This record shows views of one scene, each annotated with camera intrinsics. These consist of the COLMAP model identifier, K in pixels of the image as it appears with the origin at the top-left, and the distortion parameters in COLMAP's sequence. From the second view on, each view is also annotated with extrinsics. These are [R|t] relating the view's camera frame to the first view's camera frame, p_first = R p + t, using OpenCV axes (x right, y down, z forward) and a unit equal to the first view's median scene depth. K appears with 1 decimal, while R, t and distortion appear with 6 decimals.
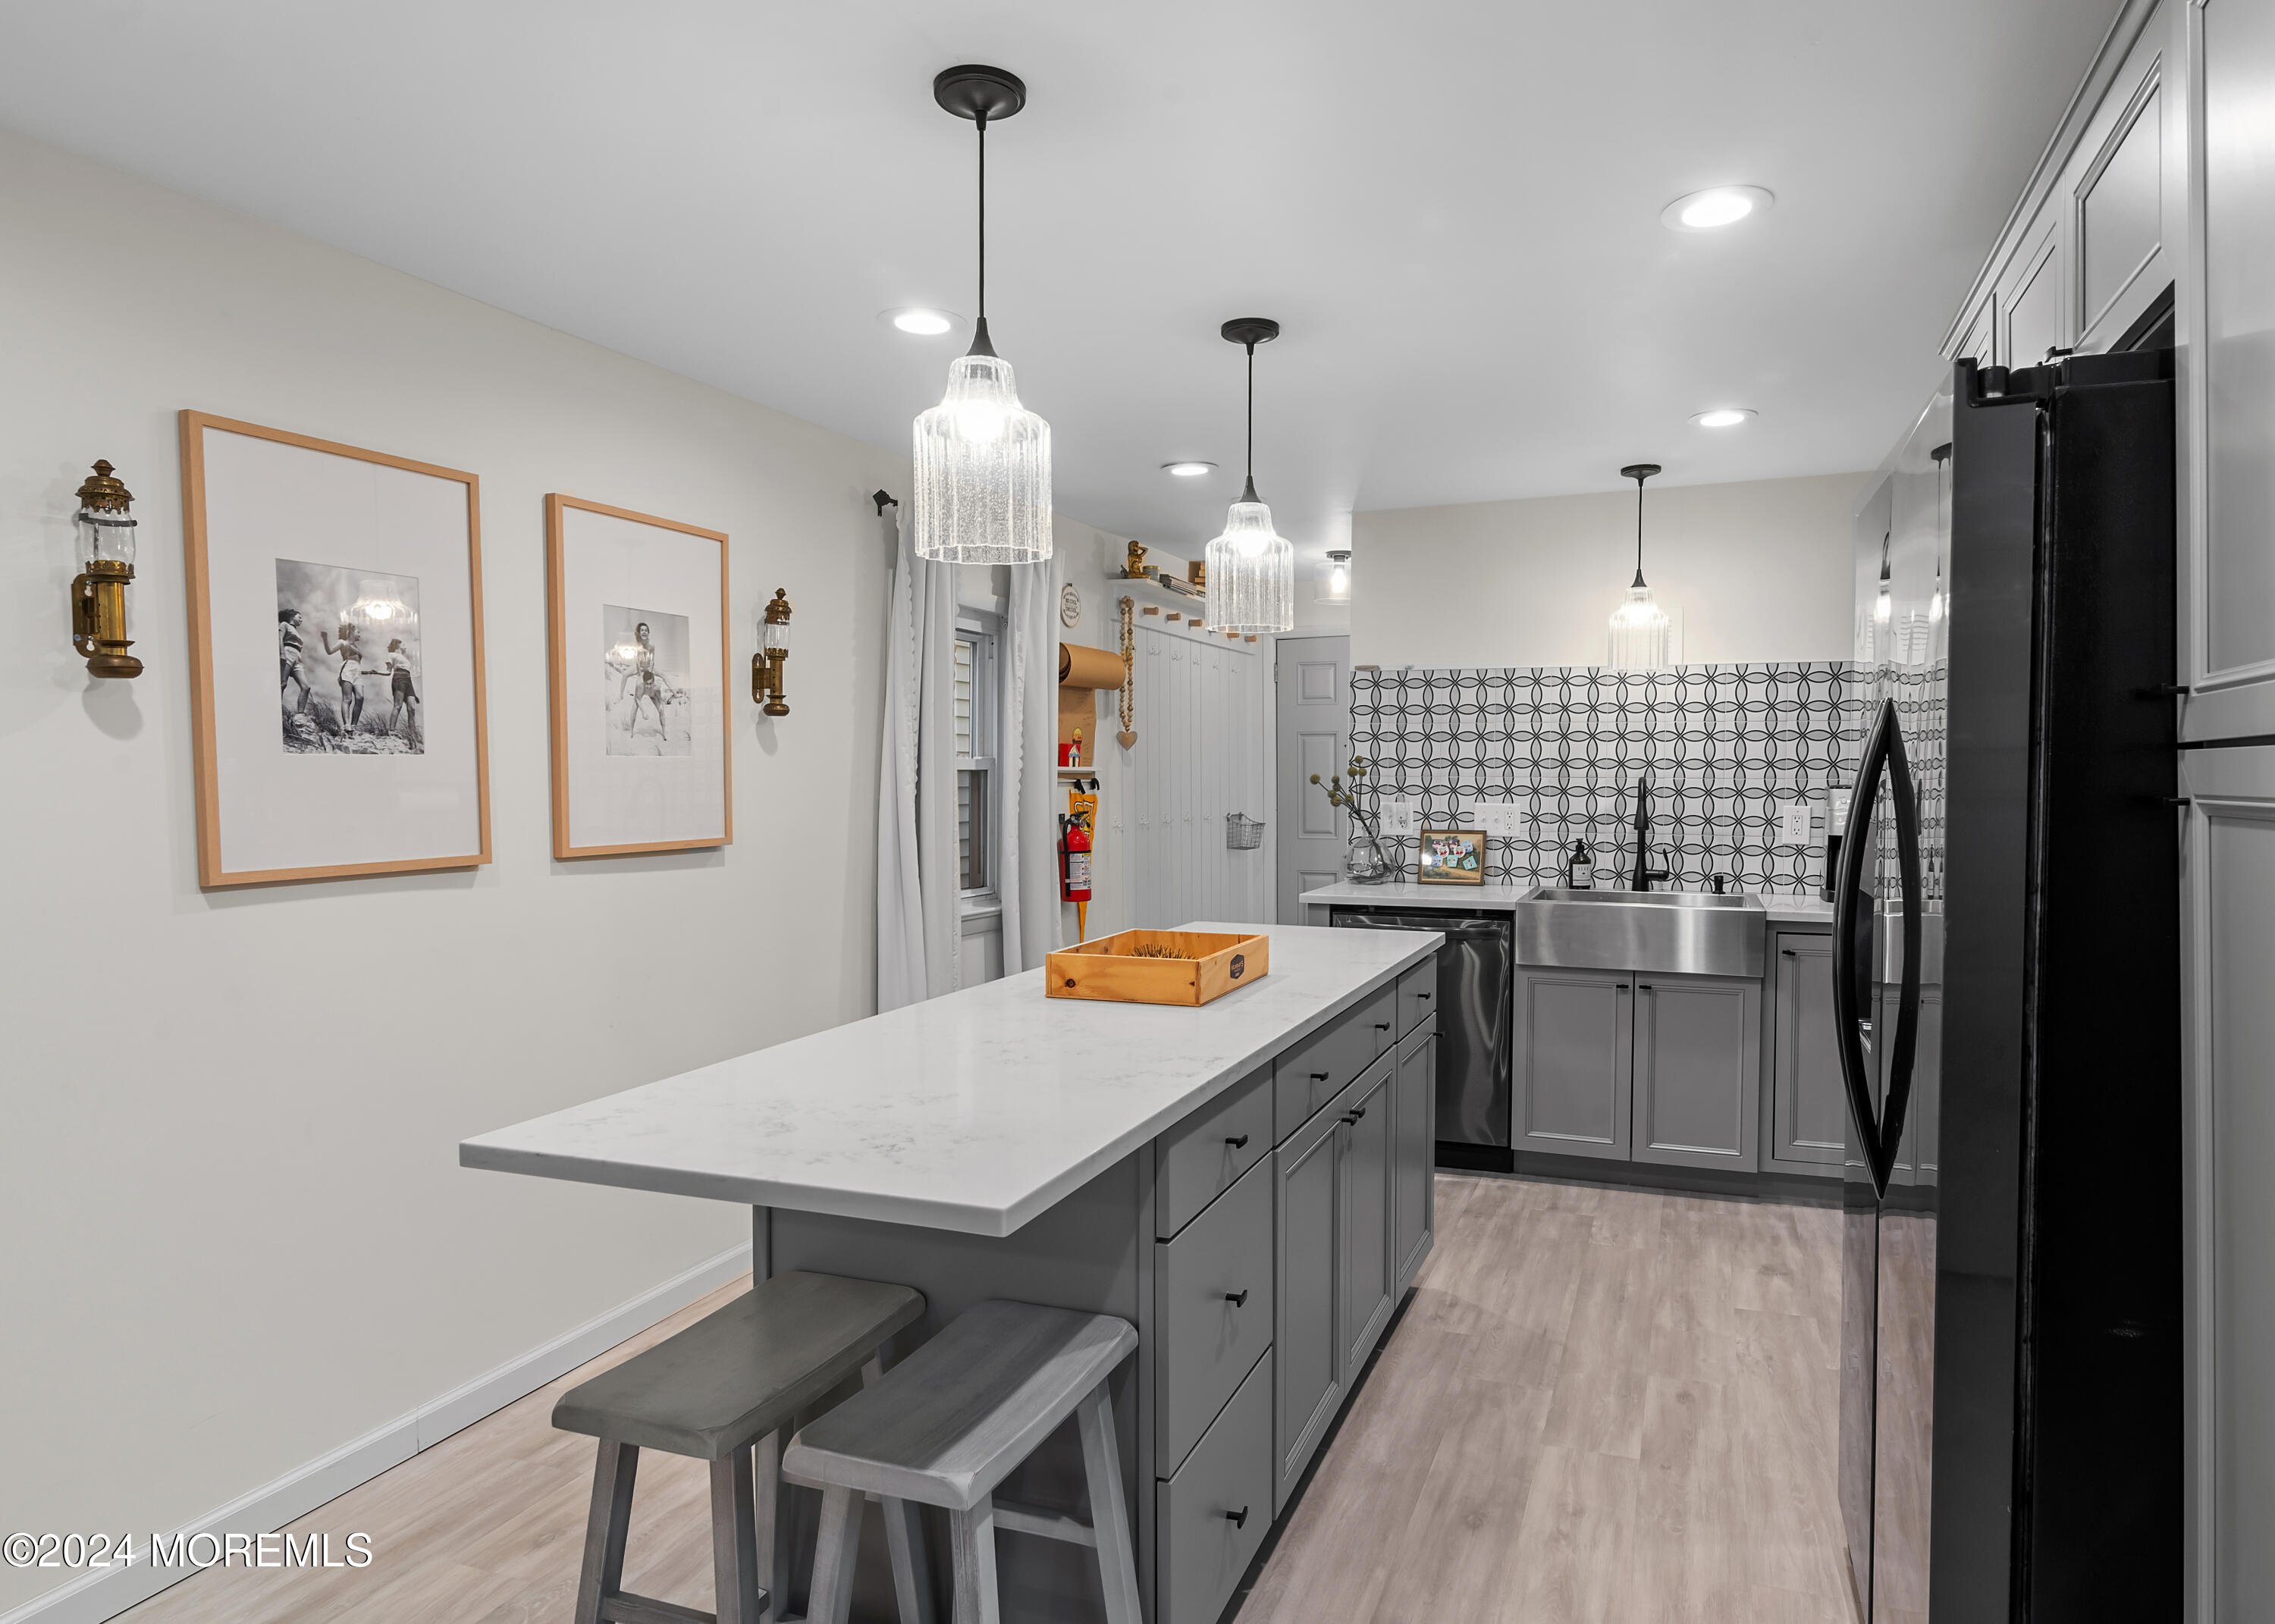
lens RADIAL K [[1325.4, 0, 1252.3], [0, 1325.4, 820.4], [0, 0, 1]] dist [-0.000013, 0.001560]
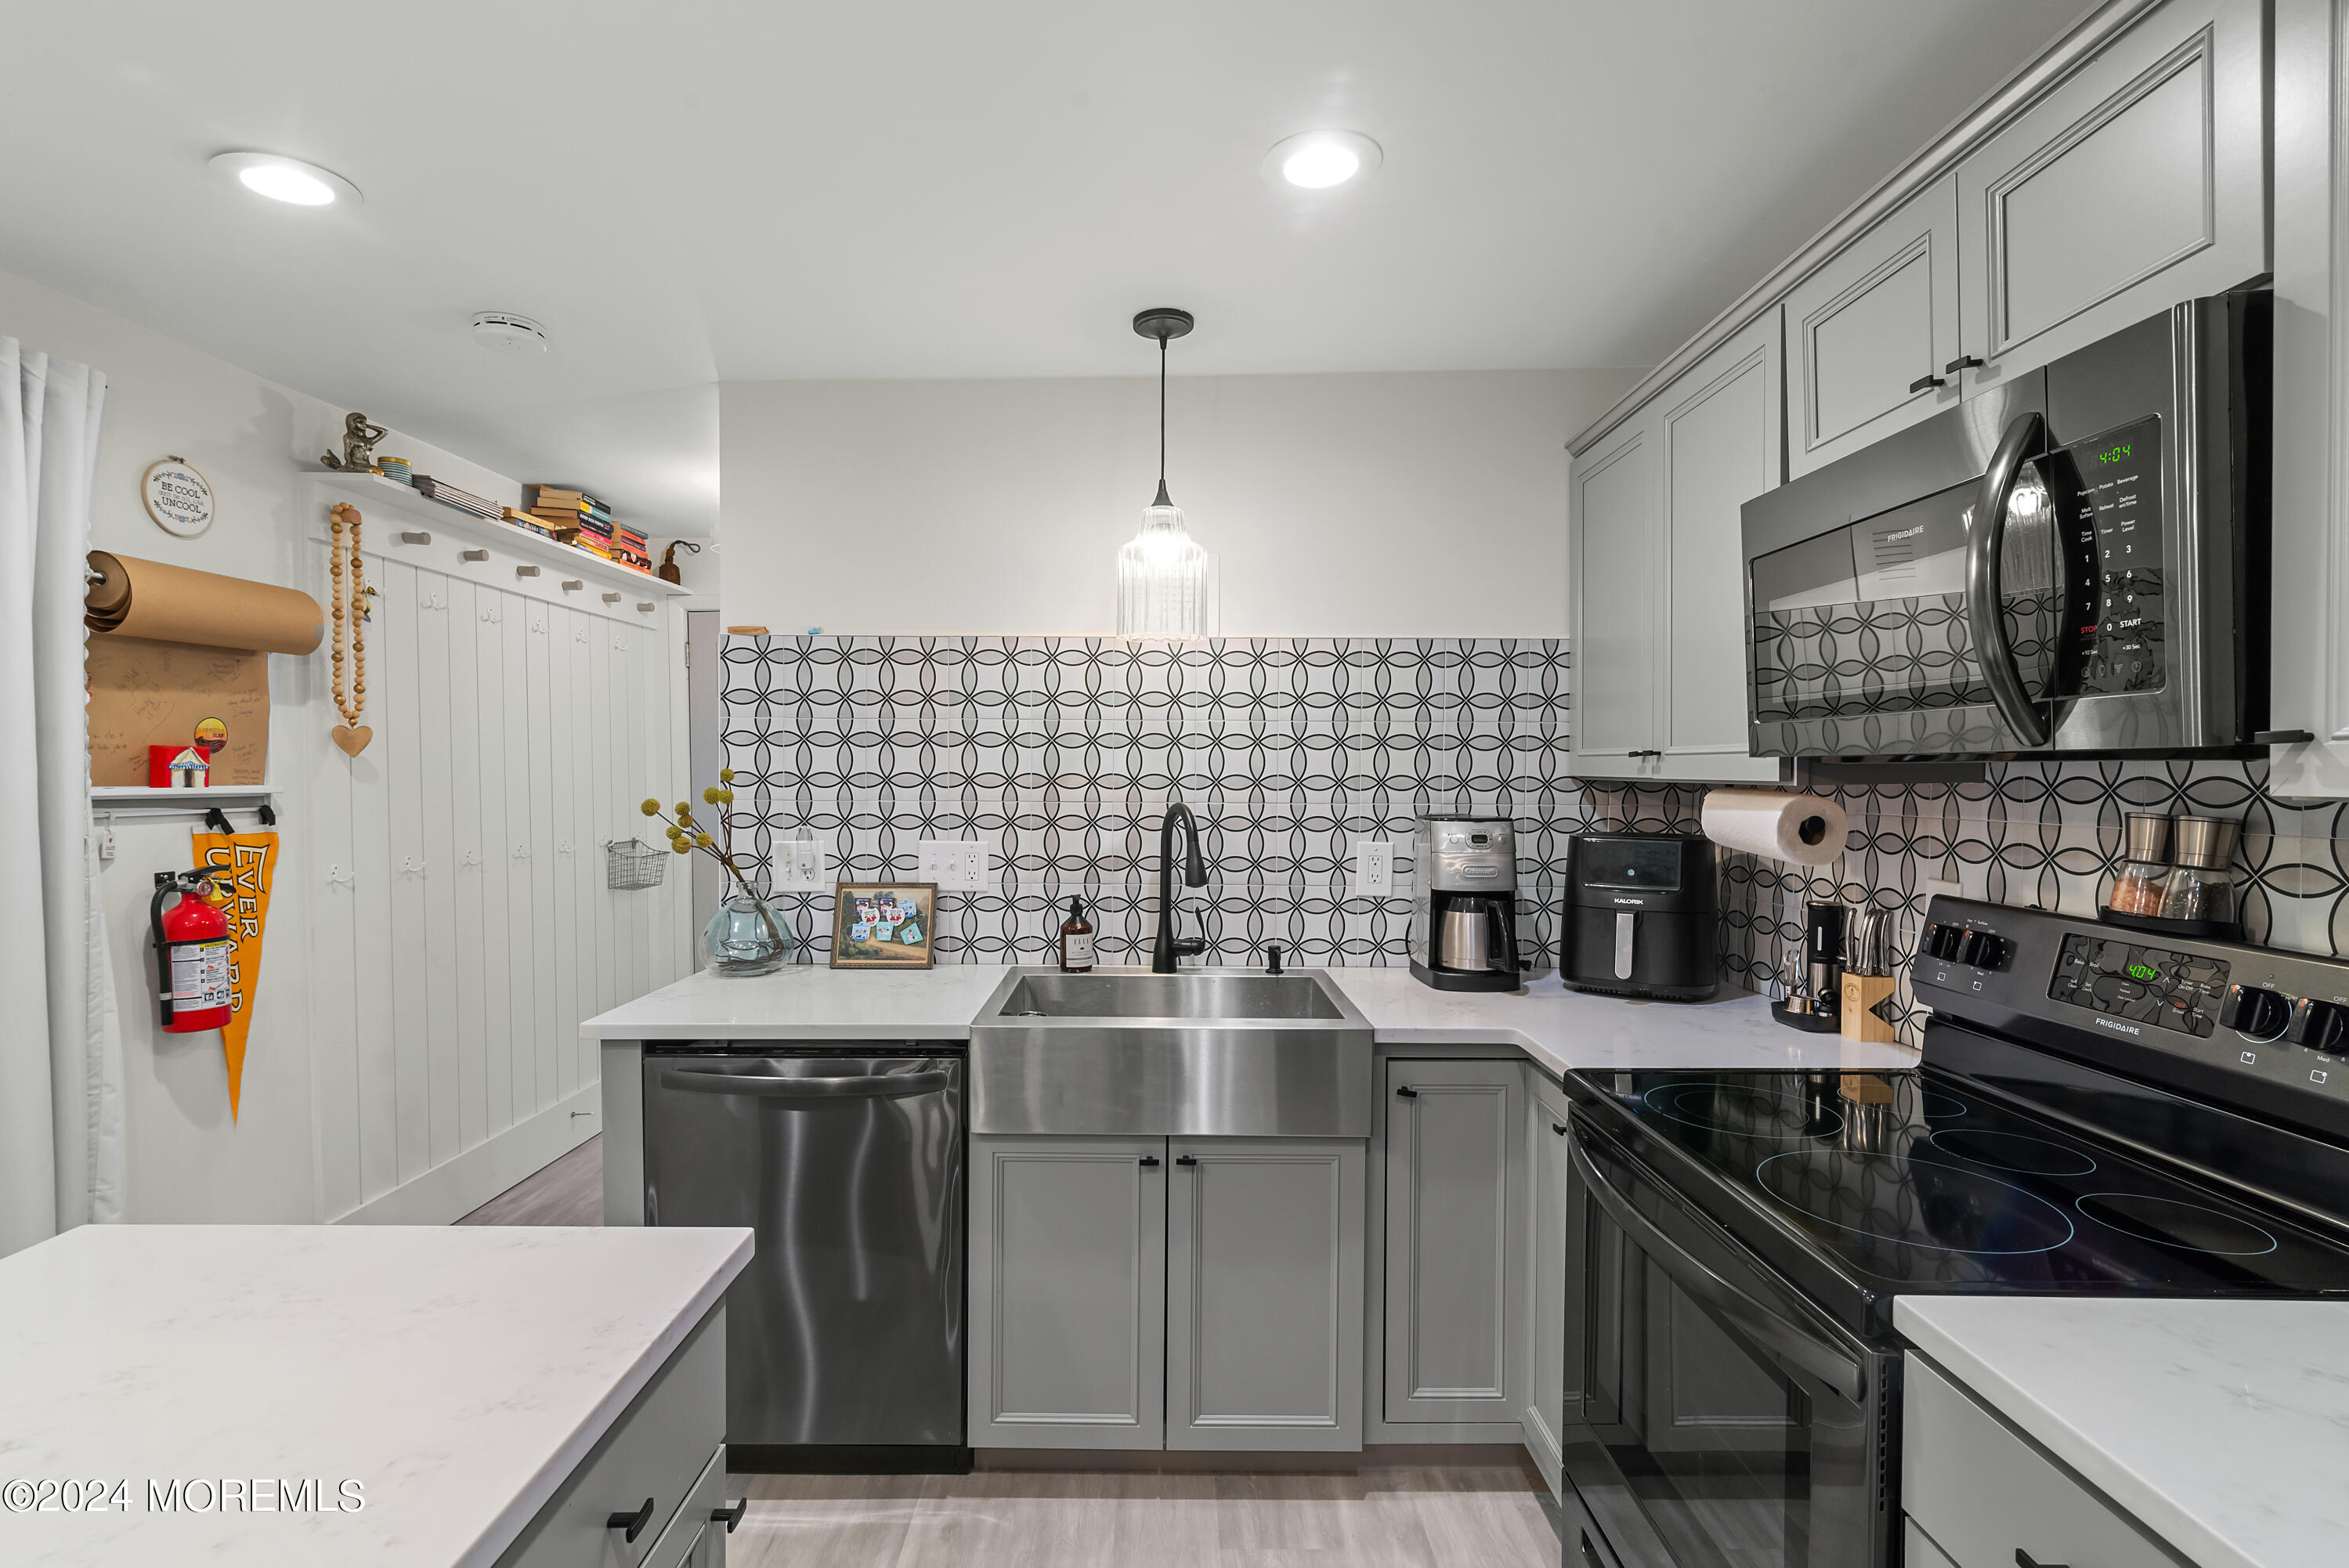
lens RADIAL K [[1082.1, 0, 1156.7], [0, 1082.1, 802.0], [0, 0, 1]] dist [0.011262, 0.000016]
pose [[0.949252, -0.009165, 0.314382, 0.115558], [0.011112, 0.999929, -0.004403, -0.029820], [-0.314319, 0.007673, 0.949286, 0.472678]]
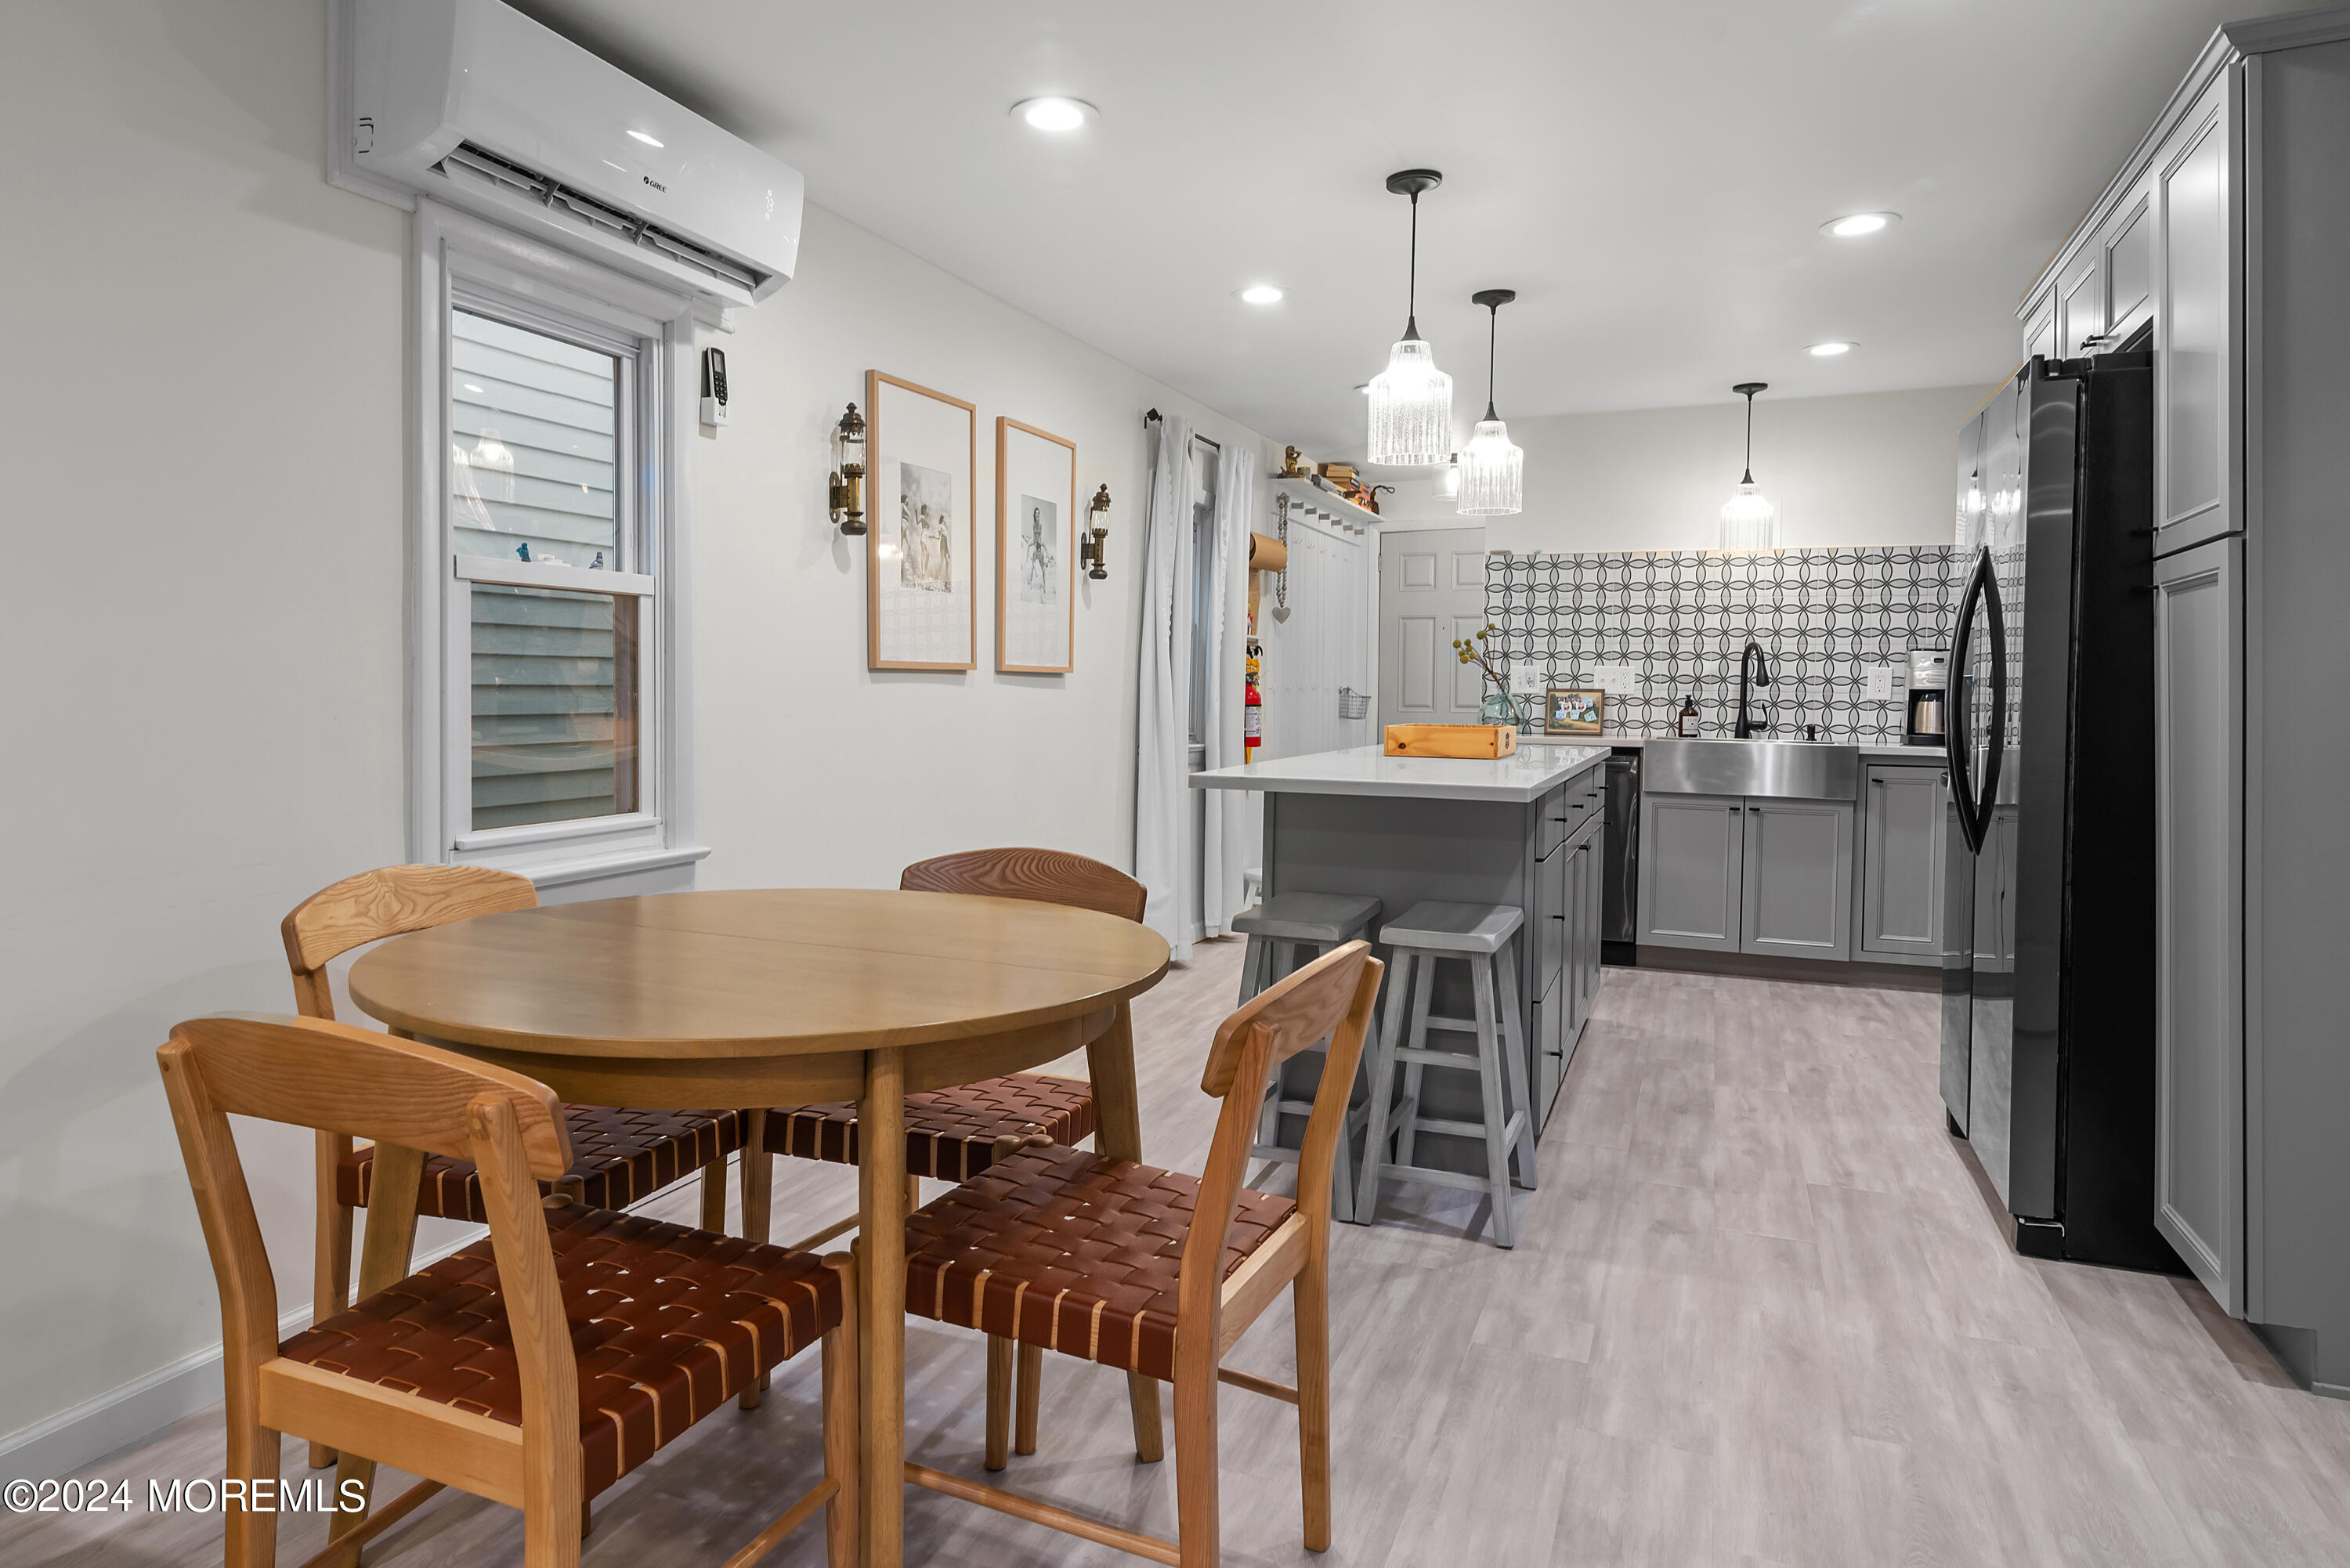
lens RADIAL K [[1431.6, 0, 1105.4], [0, 1431.6, 727.4], [0, 0, 1]] dist [0.005568, -0.002639]
pose [[0.997103, 0.012613, -0.075008, -0.178374], [-0.013385, 0.999862, -0.009794, 0.062378], [0.074874, 0.010770, 0.997135, -0.321969]]
